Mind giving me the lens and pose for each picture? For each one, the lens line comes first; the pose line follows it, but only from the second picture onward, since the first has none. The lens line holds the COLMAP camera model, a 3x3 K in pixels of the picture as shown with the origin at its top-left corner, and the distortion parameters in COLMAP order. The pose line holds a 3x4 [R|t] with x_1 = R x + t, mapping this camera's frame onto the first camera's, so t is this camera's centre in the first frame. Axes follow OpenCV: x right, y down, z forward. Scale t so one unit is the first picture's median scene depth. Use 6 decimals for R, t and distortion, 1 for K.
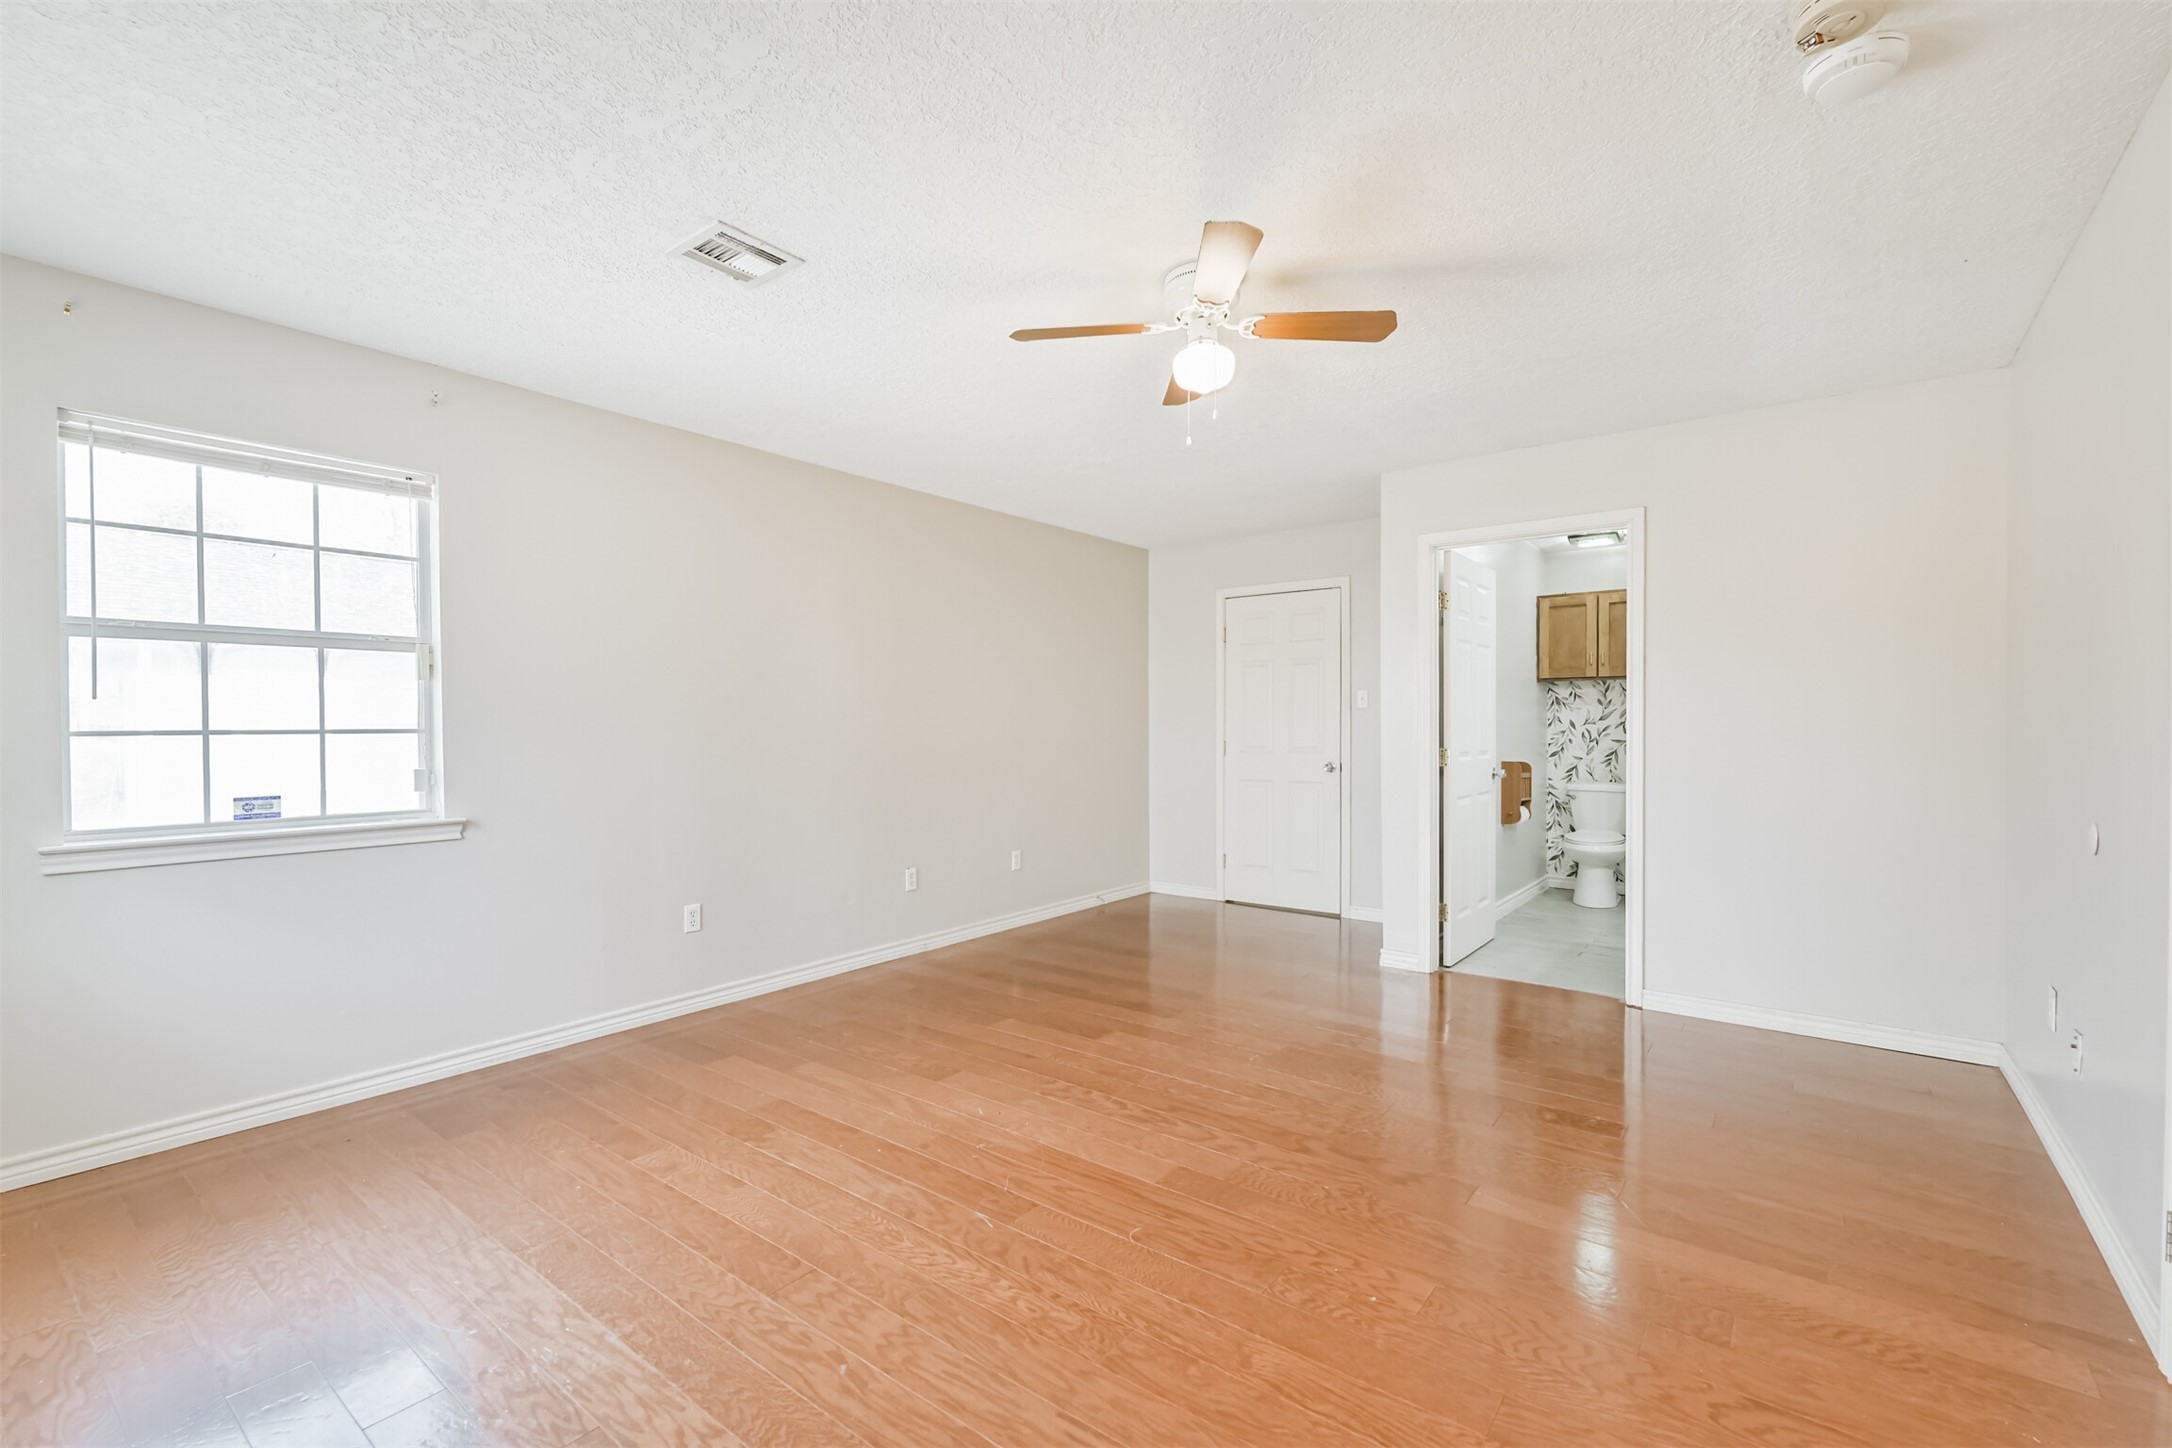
lens RADIAL K [[940.3, 0, 1070.8], [0, 940.3, 746.8], [0, 0, 1]] dist [0.000646, -0.009114]
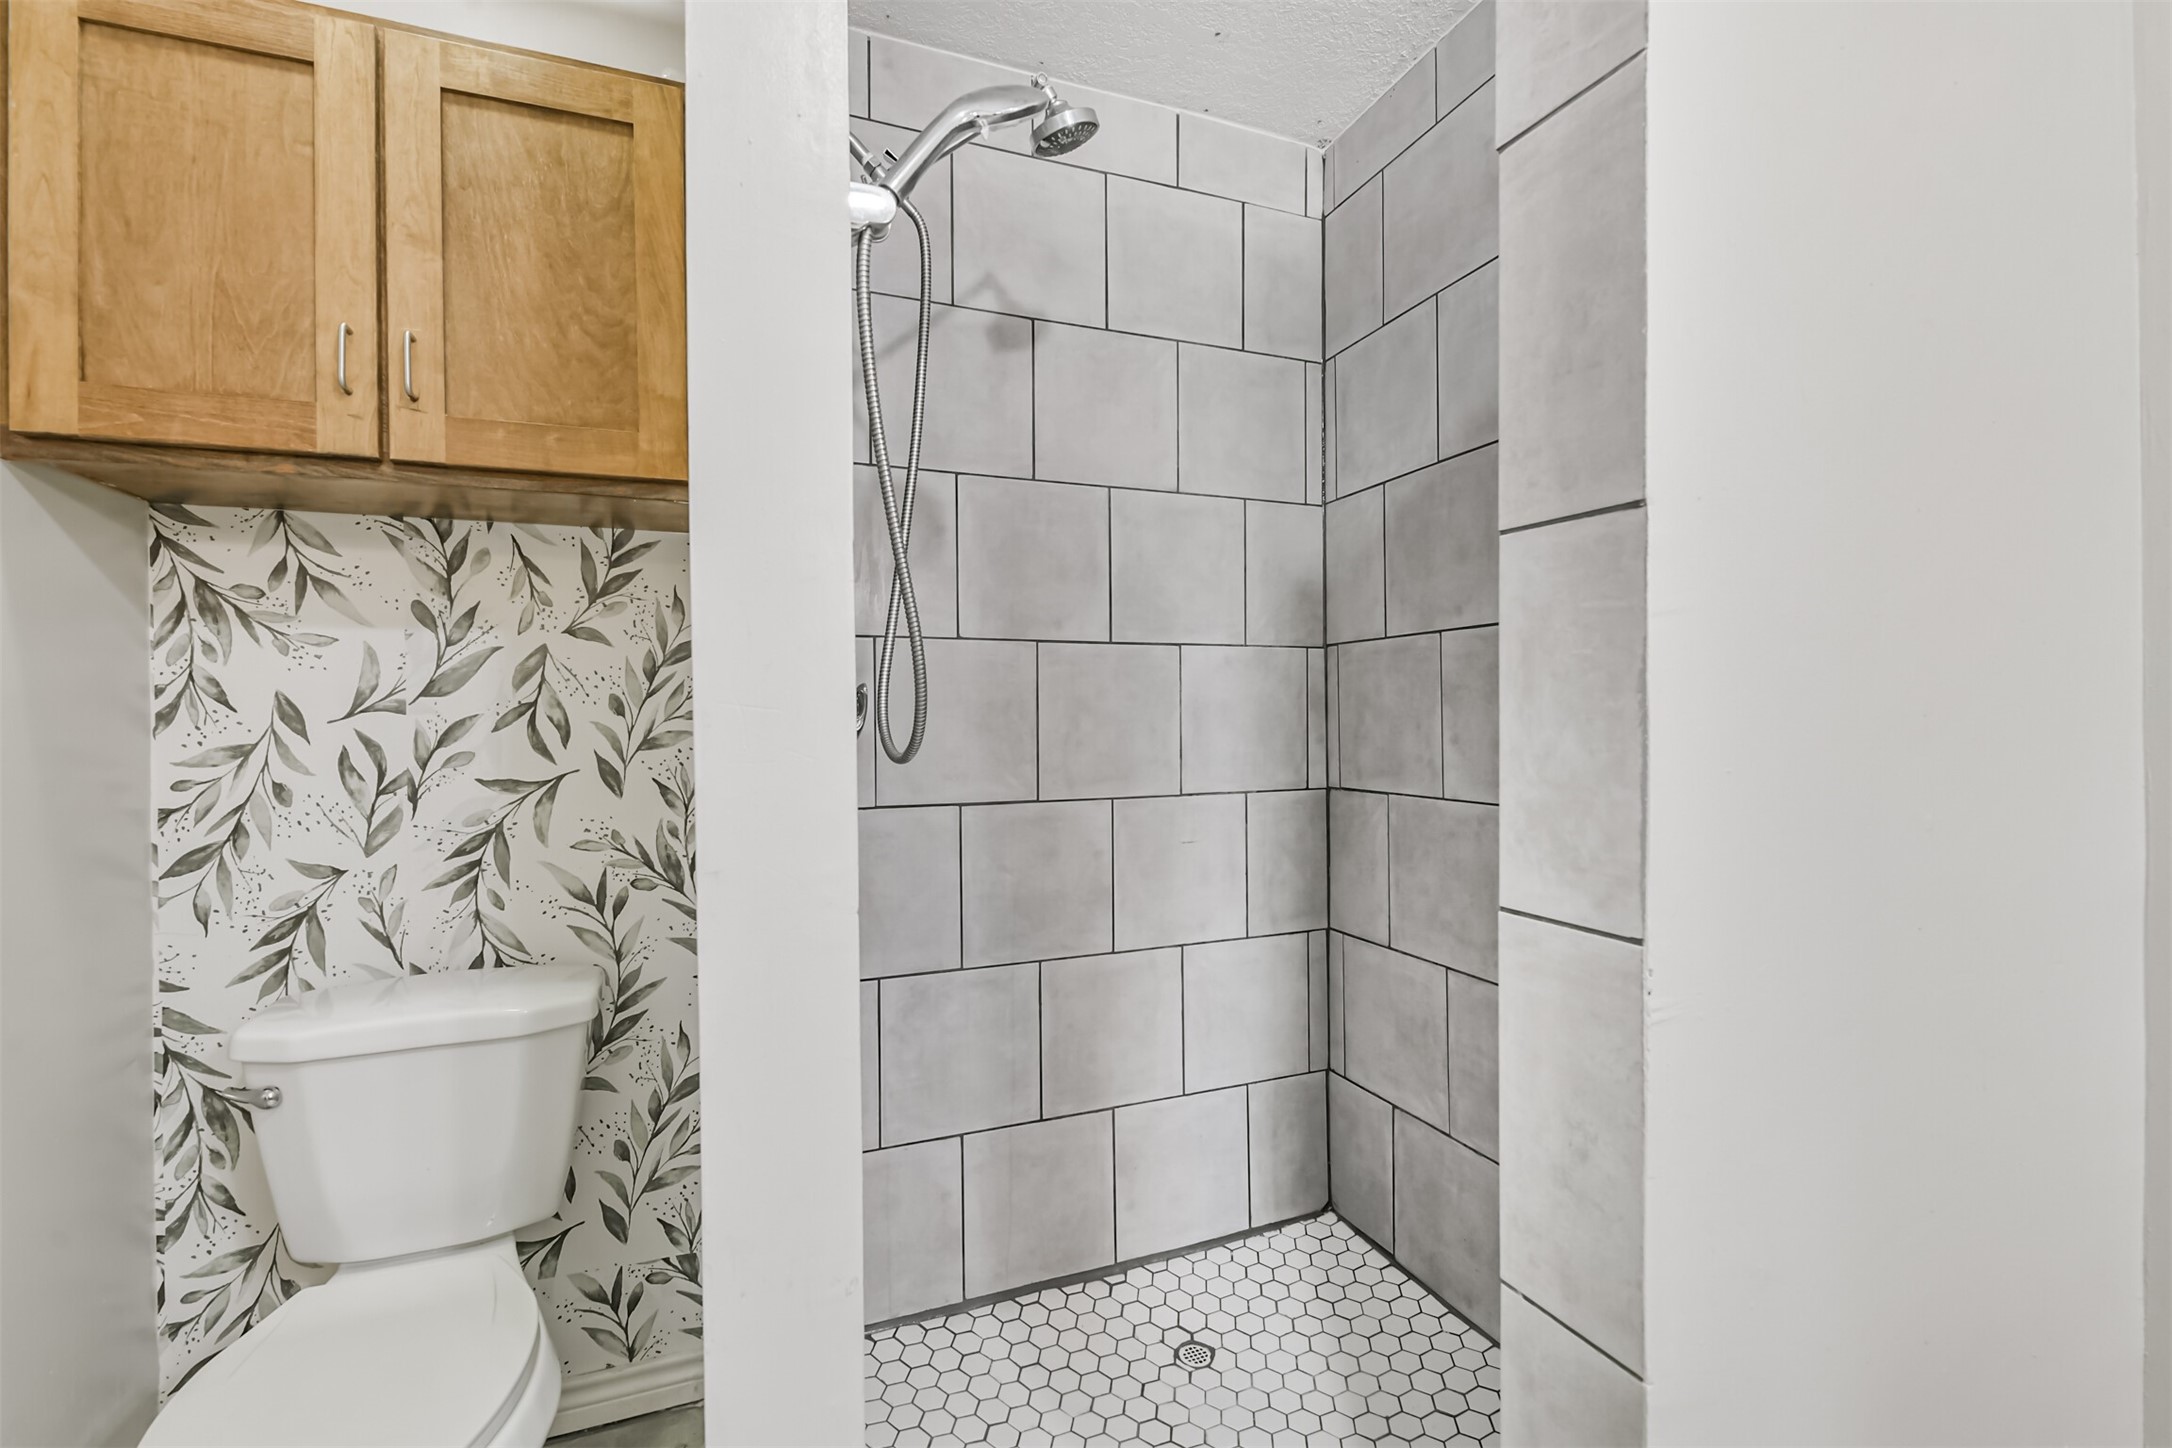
lens RADIAL K [[942.6, 0, 1086.5], [0, 942.6, 716.8], [0, 0, 1]] dist [0.003965, -0.009157]
pose [[0.498468, 0.001068, 0.866907, 0.447071], [0.030766, 0.999347, -0.018921, -0.014017], [-0.866362, 0.036103, 0.498110, 0.751305]]
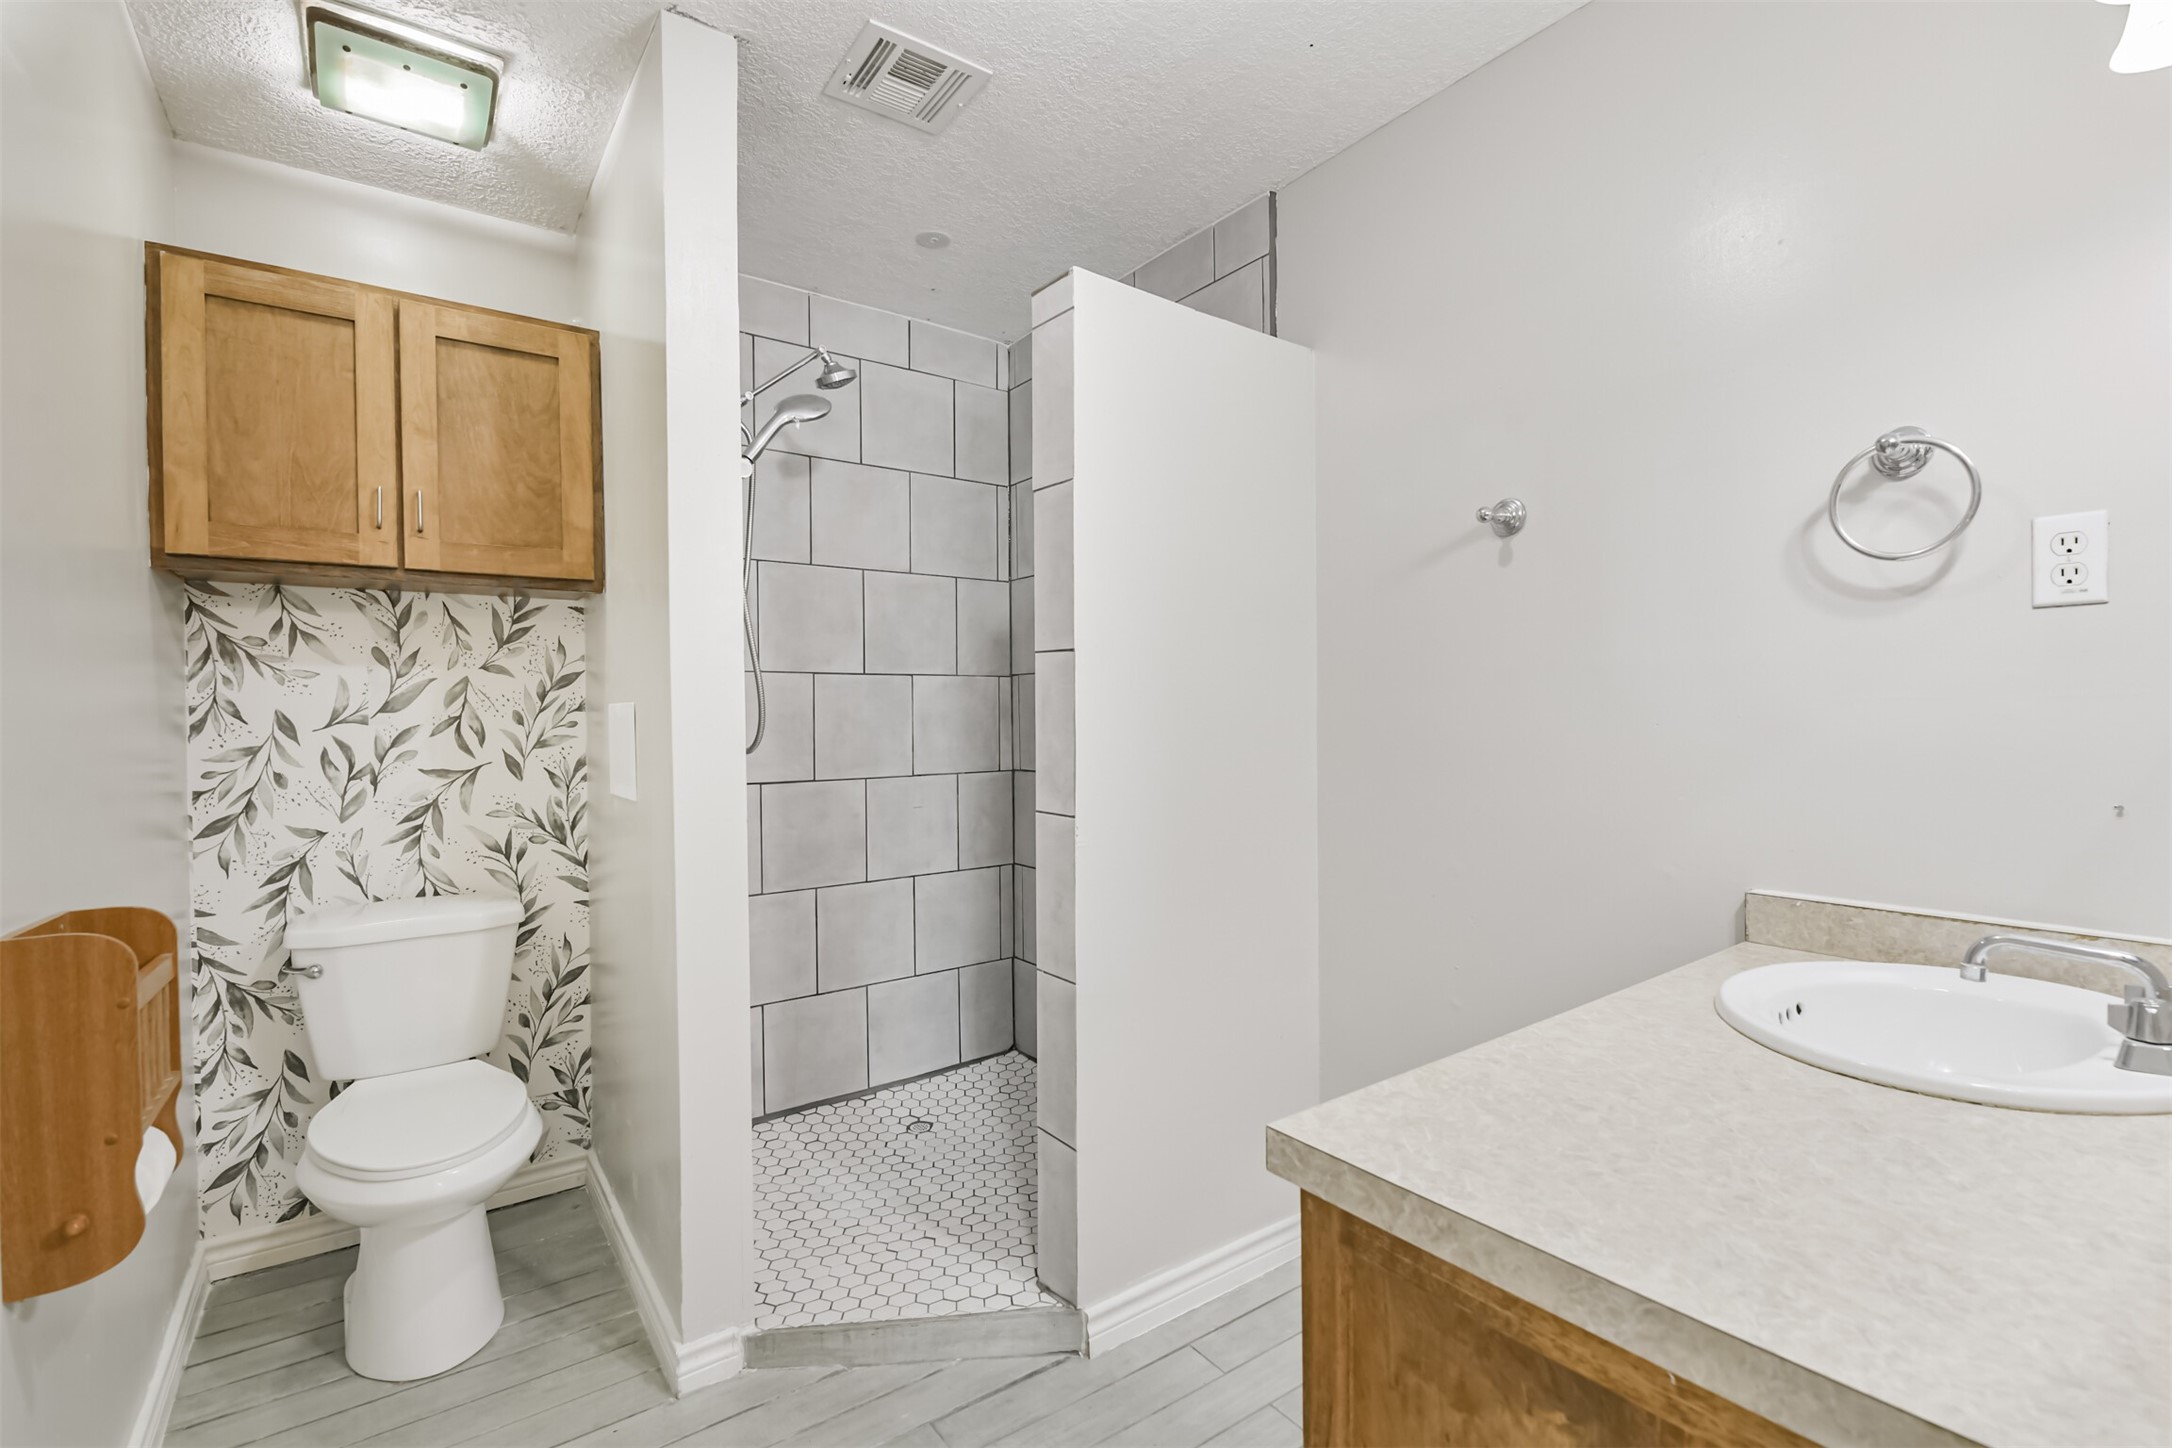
lens RADIAL K [[942.6, 0, 1086.5], [0, 942.6, 716.8], [0, 0, 1]] dist [0.003965, -0.009157]
pose [[0.262504, 0.000175, 0.964931, 0.309821], [0.036619, 0.999278, -0.010143, -0.014280], [-0.964236, 0.037997, 0.262308, 0.676616]]
